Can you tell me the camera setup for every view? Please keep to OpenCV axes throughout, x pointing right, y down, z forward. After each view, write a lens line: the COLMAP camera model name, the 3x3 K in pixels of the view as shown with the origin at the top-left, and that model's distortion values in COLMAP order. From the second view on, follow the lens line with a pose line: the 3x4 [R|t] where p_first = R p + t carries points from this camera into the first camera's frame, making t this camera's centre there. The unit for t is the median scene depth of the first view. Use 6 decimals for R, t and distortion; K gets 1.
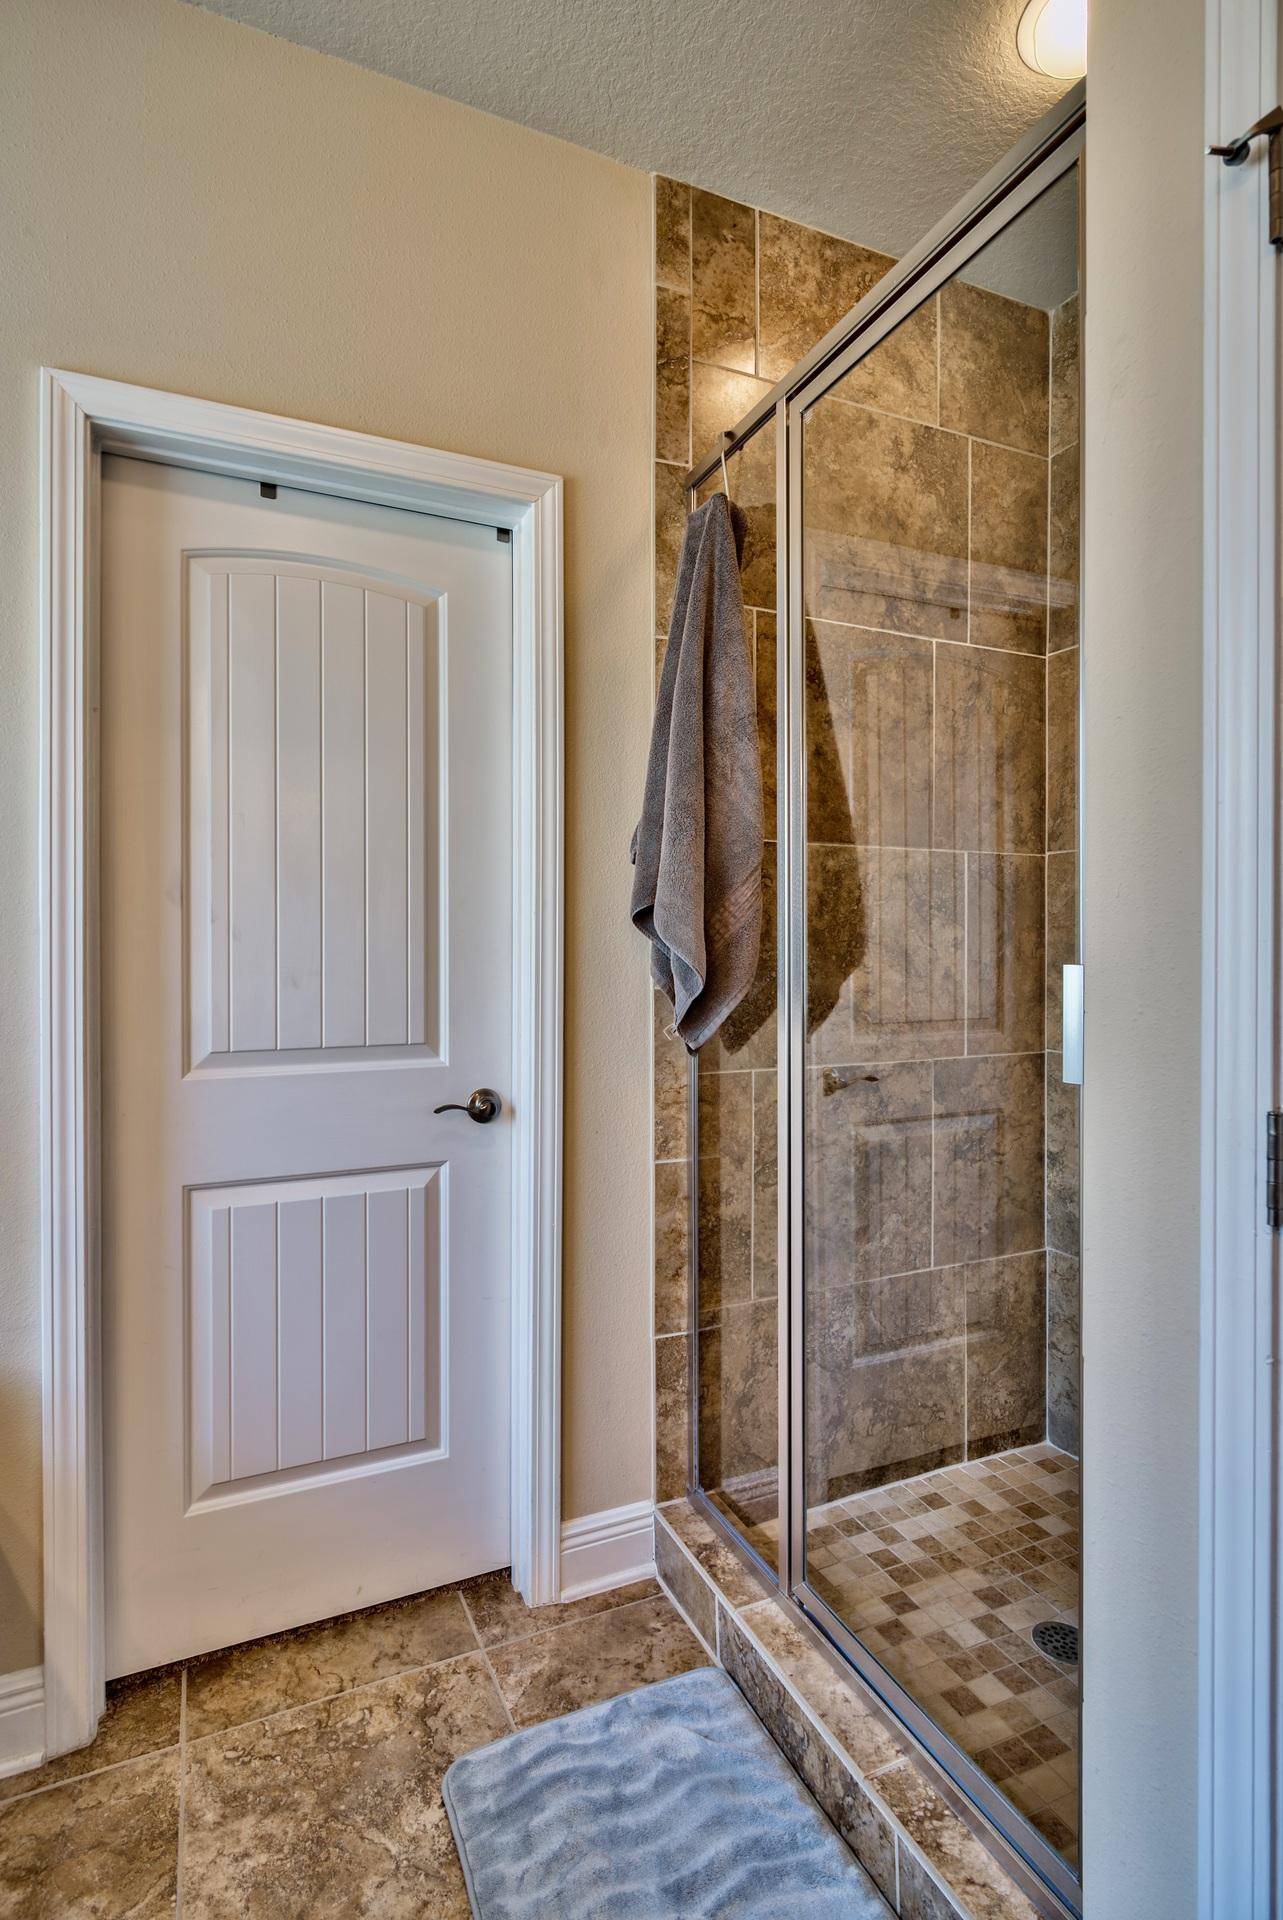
lens RADIAL K [[950.5, 0, 647.8], [0, 950.5, 952.4], [0, 0, 1]] dist [-0.002112, -0.001288]
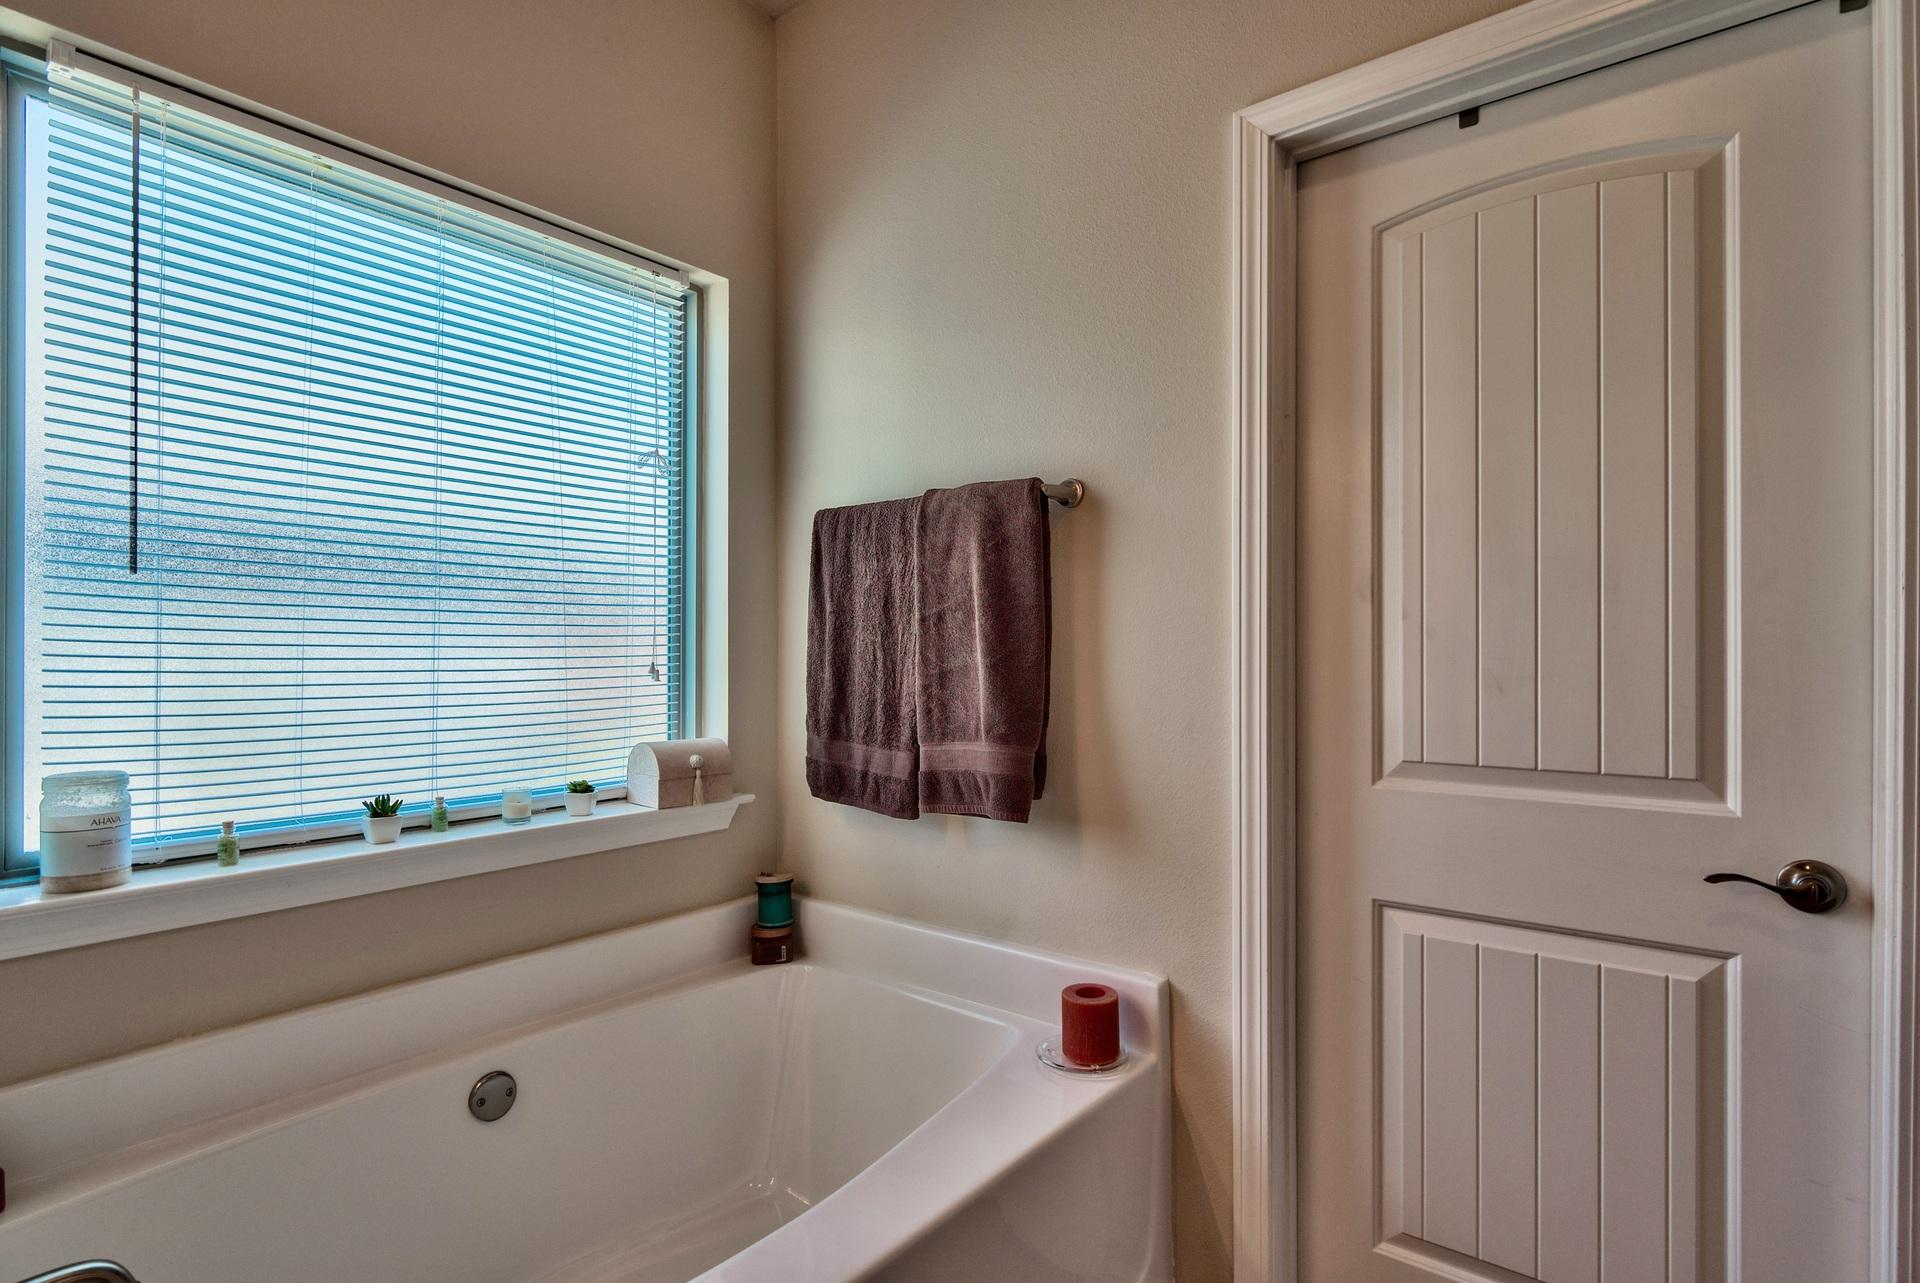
lens RADIAL K [[950.5, 0, 946.2], [0, 950.5, 650.6], [0, 0, 1]] dist [-0.002112, -0.001288]
pose [[0.445916, -0.000771, -0.895075, 0.164206], [-0.002796, 0.999994, -0.002254, 0.001801], [0.895070, 0.003508, 0.445911, 0.194091]]
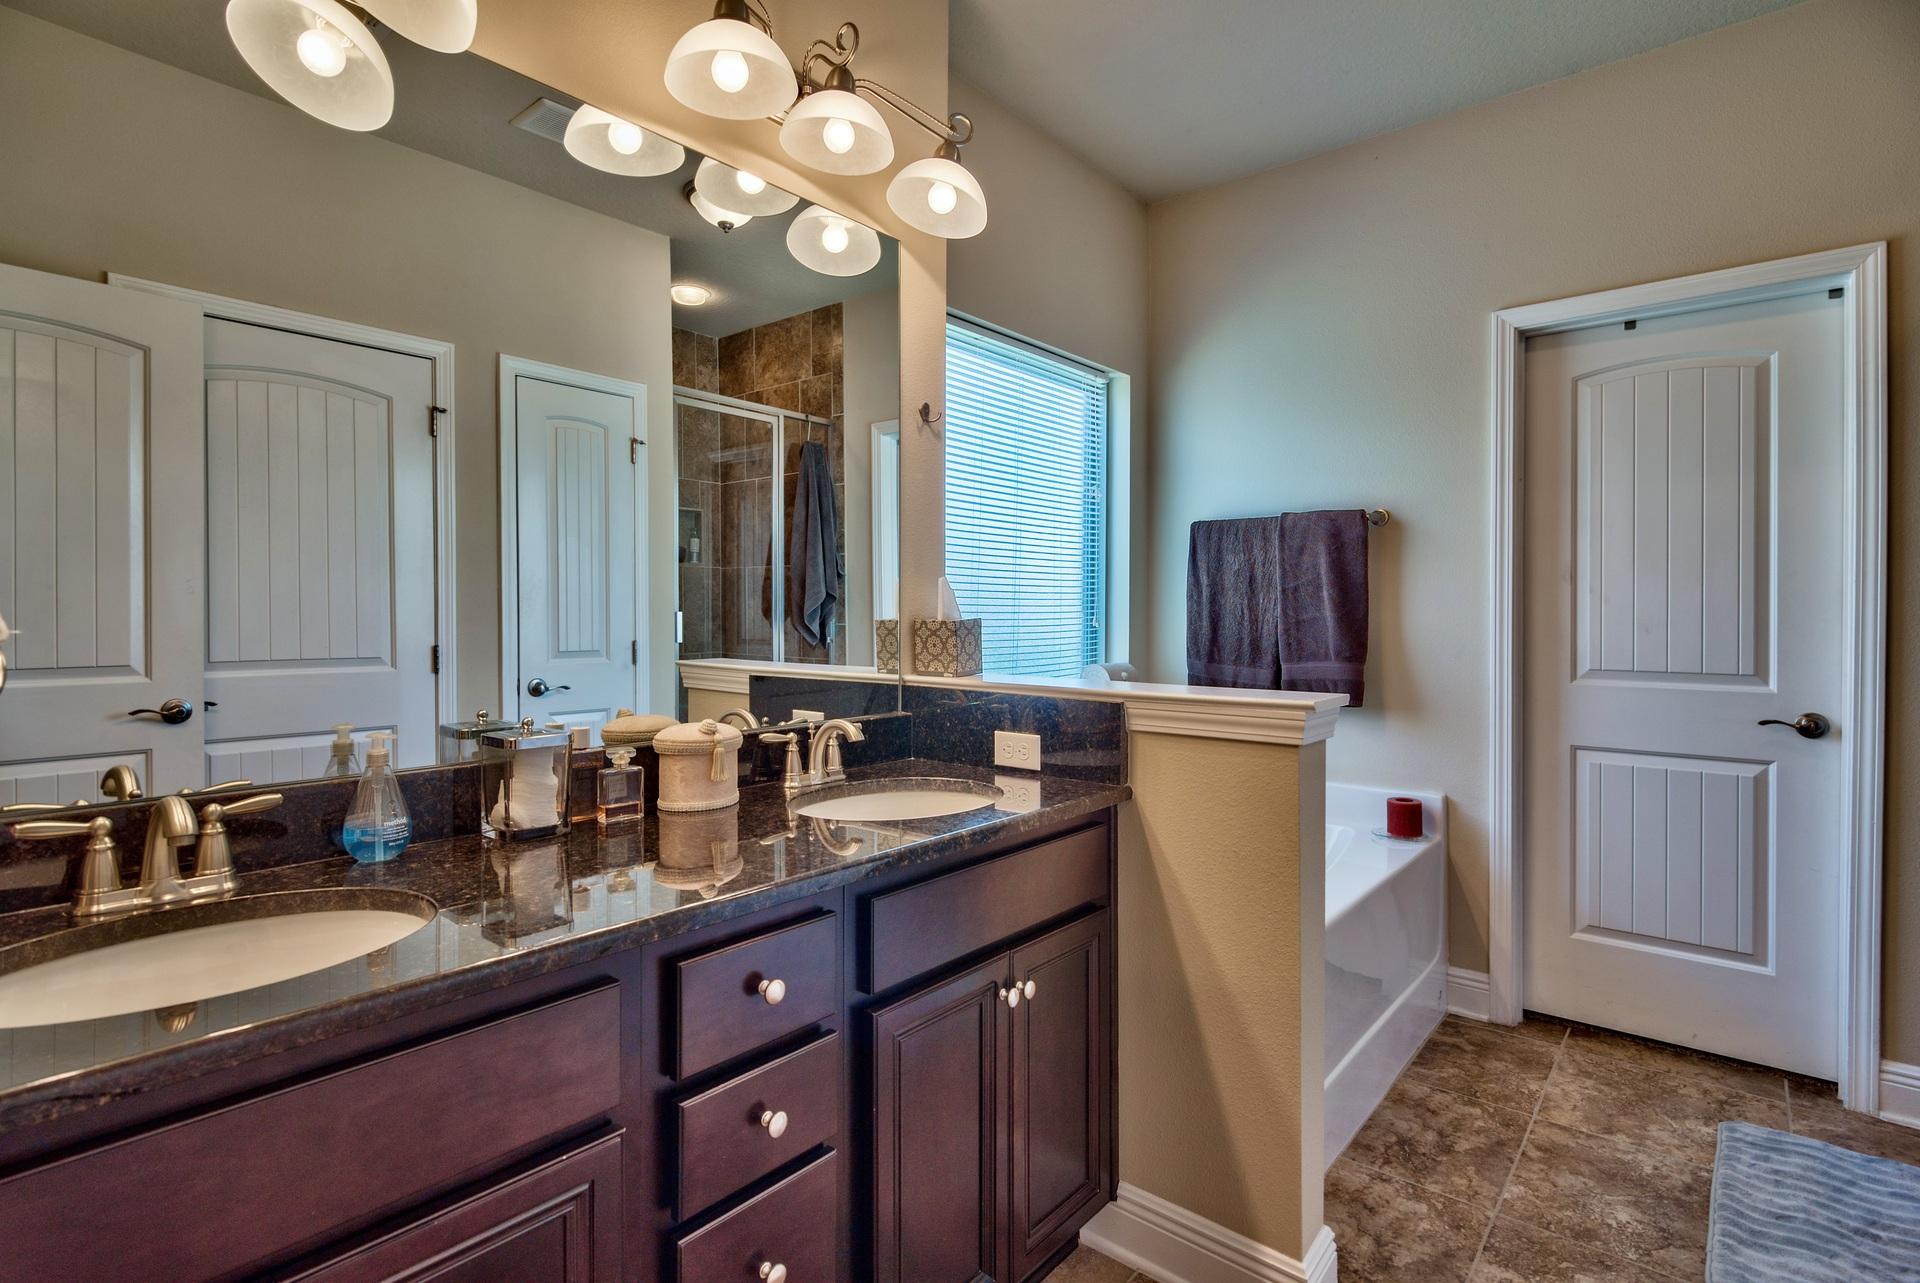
lens RADIAL K [[950.5, 0, 937.0], [0, 950.5, 611.2], [0, 0, 1]] dist [-0.002112, -0.001288]
pose [[0.420210, 0.003246, -0.907421, 0.583429], [-0.005609, 0.999984, 0.000980, 0.006155], [0.907410, 0.004679, 0.420221, -0.762687]]
